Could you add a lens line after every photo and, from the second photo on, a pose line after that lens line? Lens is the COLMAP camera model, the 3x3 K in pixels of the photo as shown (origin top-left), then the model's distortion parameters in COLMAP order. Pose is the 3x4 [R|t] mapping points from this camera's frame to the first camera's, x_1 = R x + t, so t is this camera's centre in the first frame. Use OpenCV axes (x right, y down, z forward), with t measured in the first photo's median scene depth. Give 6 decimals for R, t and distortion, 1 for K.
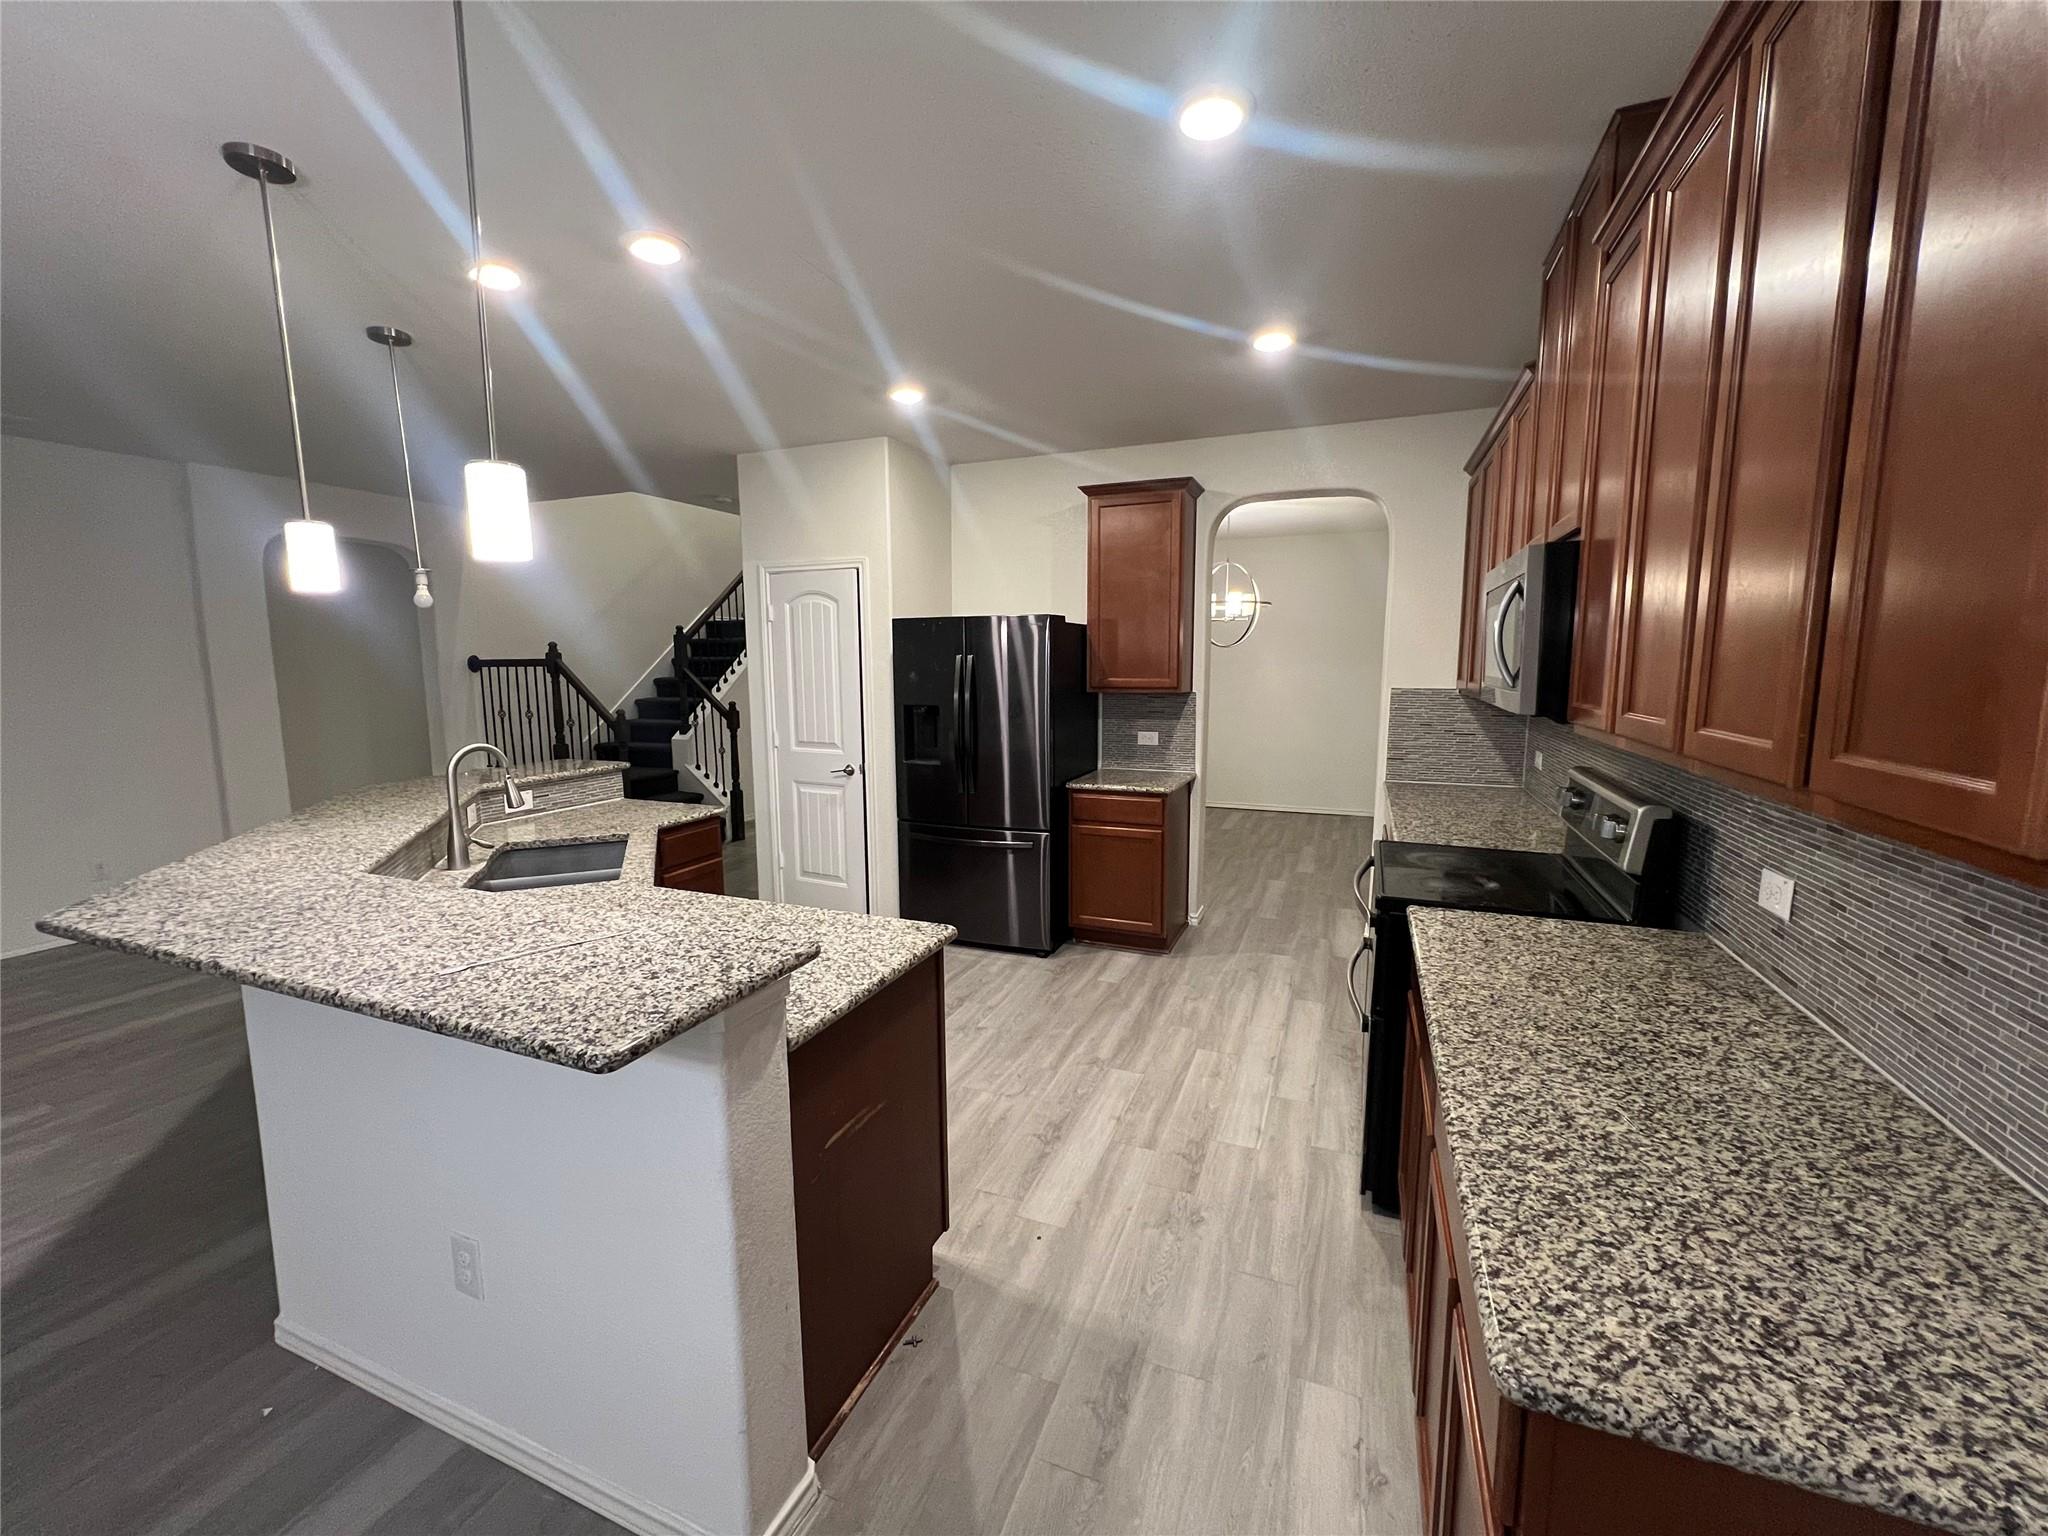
lens RADIAL K [[820.1, 0, 1024.0], [0, 820.1, 768.0], [0, 0, 1]] dist [-0.002274, 0.000059]
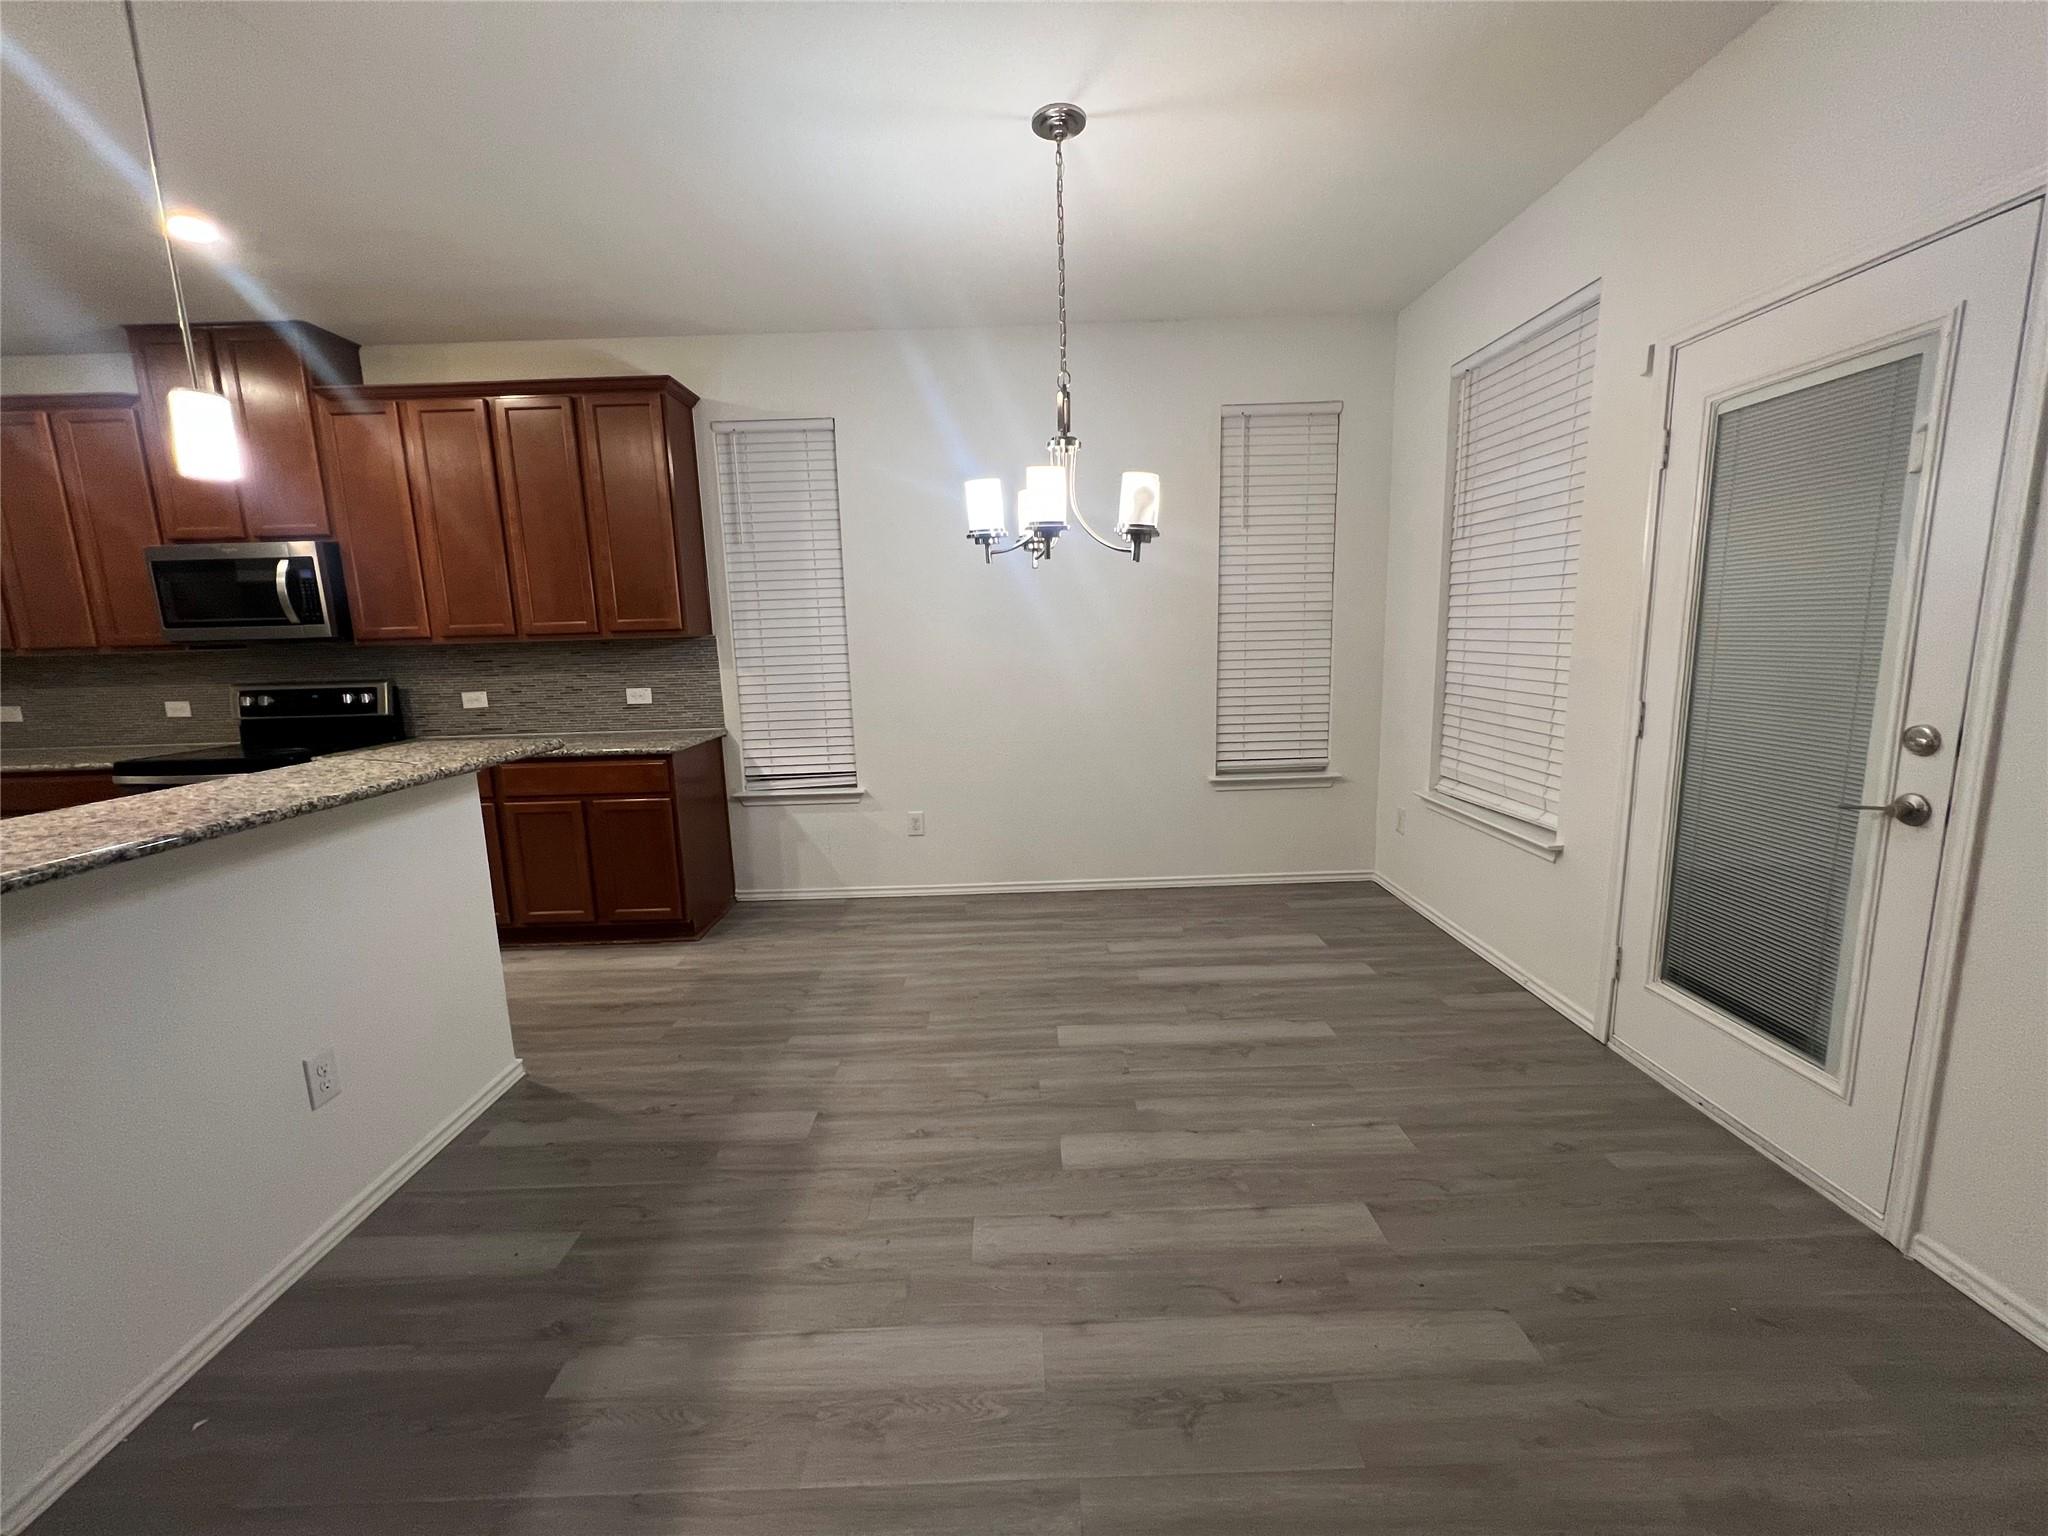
lens RADIAL K [[812.2, 0, 1024.0], [0, 812.2, 768.0], [0, 0, 1]] dist [-0.003383, -0.000266]
pose [[-0.392232, -0.136476, 0.909686, -0.801747], [0.146910, 0.966945, 0.208410, 0.031046], [-0.908059, 0.215386, -0.359218, 0.155335]]
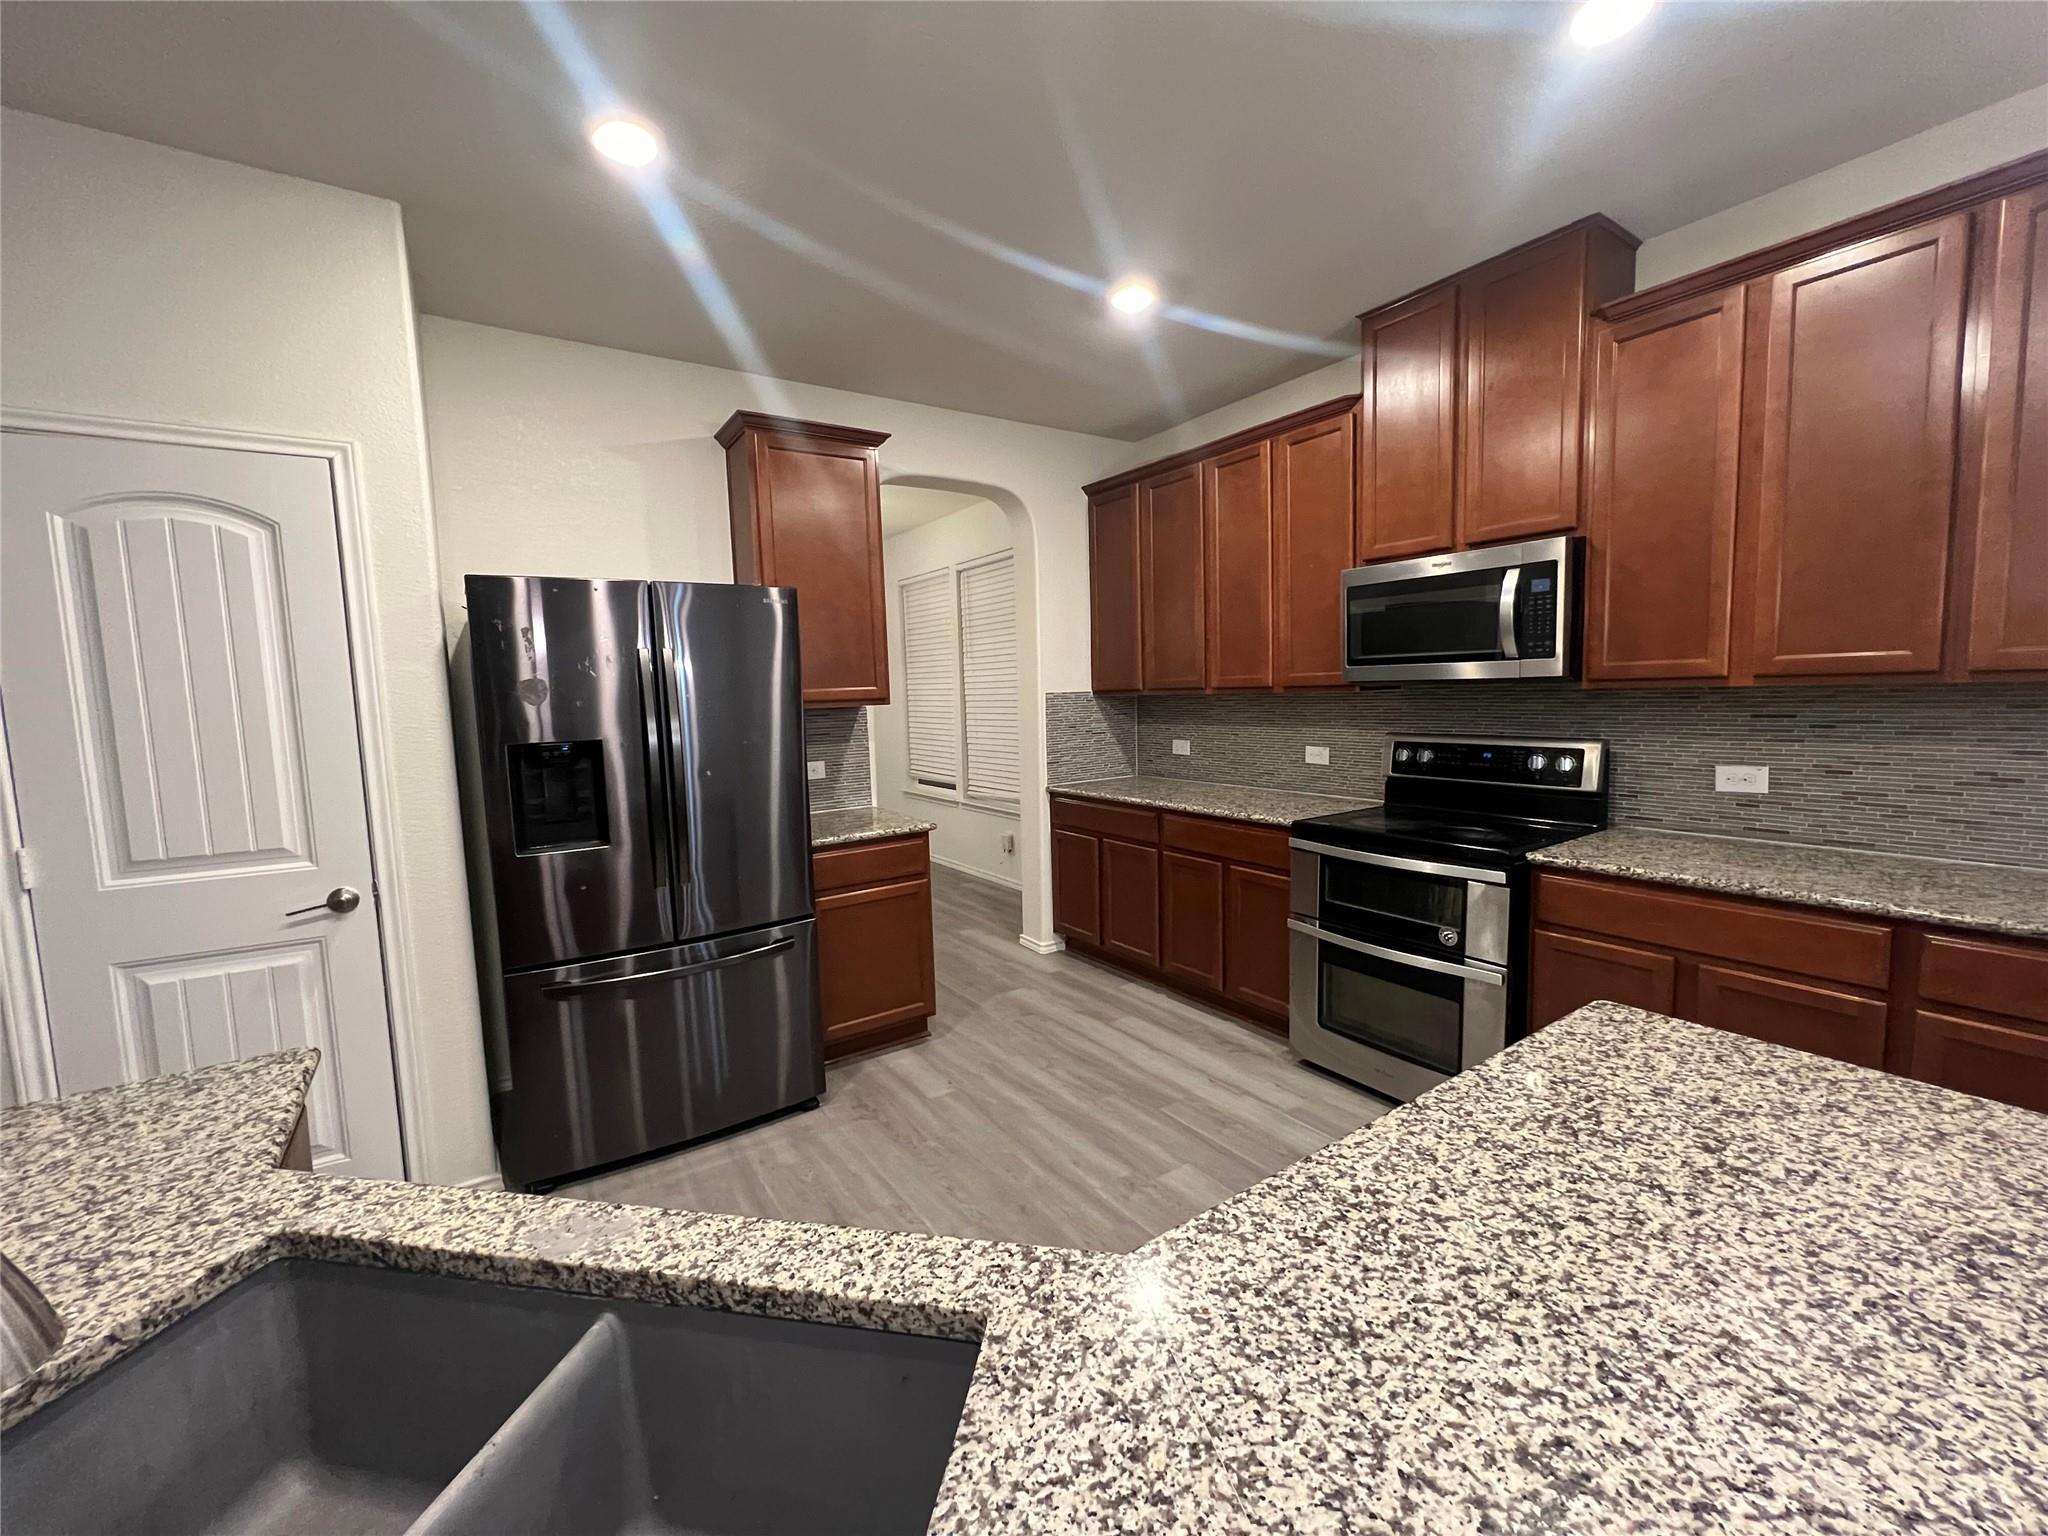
lens RADIAL K [[820.1, 0, 1024.0], [0, 820.1, 768.0], [0, 0, 1]] dist [-0.002274, 0.000059]
pose [[0.554878, -0.094956, 0.826495, -0.417653], [0.135973, 0.990457, 0.022507, -0.033401], [-0.820744, 0.099893, 0.562494, 0.478983]]
